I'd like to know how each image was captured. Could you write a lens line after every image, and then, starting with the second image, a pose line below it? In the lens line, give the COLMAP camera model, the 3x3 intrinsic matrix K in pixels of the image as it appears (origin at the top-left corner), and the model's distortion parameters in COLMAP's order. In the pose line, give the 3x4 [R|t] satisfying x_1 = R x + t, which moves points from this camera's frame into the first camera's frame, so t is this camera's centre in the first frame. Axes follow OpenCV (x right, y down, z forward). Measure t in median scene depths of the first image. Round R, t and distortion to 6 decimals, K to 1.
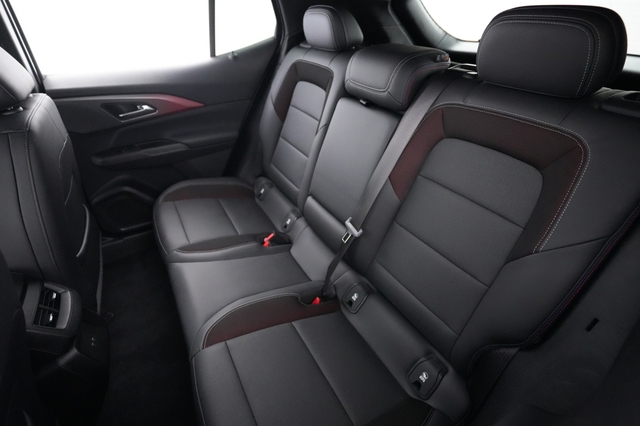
lens RADIAL K [[307.0, 0, 314.6], [0, 307.0, 213.3], [0, 0, 1]] dist [0.000447, -0.000054]
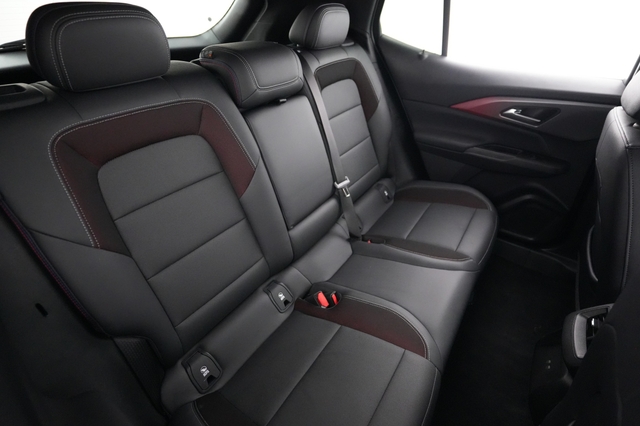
lens RADIAL K [[307.0, 0, 314.6], [0, 307.0, 213.3], [0, 0, 1]] dist [0.000447, -0.000054]
pose [[-0.425621, -0.517160, 0.742557, -0.521505], [0.482991, 0.564097, 0.669712, -0.498201], [-0.765223, 0.643692, 0.009692, 0.741678]]
